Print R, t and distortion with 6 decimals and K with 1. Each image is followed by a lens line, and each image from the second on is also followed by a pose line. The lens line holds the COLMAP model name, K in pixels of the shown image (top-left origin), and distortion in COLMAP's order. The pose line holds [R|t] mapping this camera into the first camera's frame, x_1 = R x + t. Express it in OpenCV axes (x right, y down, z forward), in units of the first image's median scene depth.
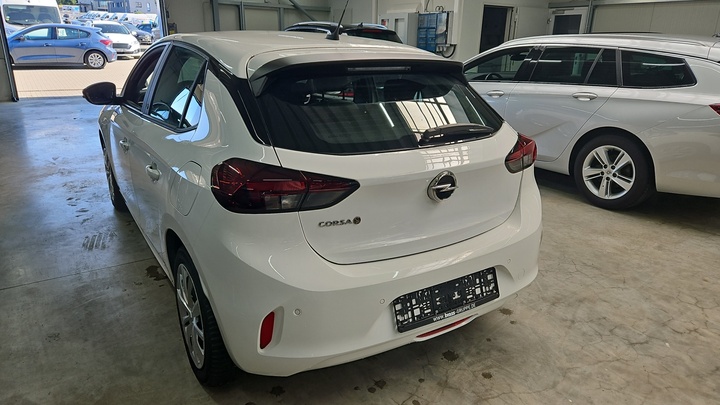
lens RADIAL K [[487.8, 0, 362.3], [0, 487.8, 183.0], [0, 0, 1]] dist [0.027331, -0.003461]
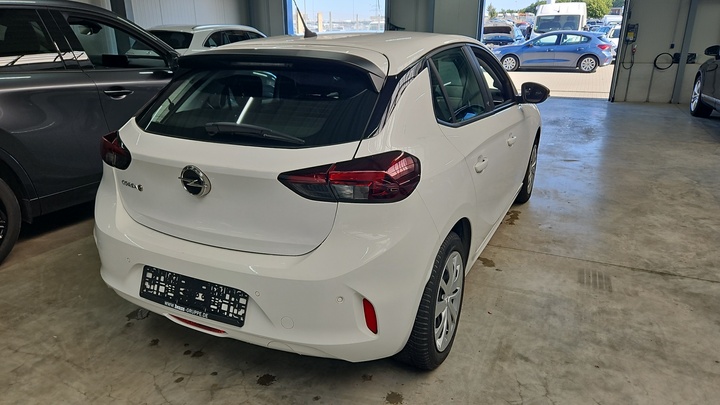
lens RADIAL K [[487.8, 0, 362.3], [0, 487.8, 183.0], [0, 0, 1]] dist [0.027331, -0.003461]
pose [[0.531908, 0.223900, -0.816665, 1.065346], [-0.232266, 0.966000, 0.113563, -0.166947], [0.814325, 0.129279, 0.565828, 0.658490]]
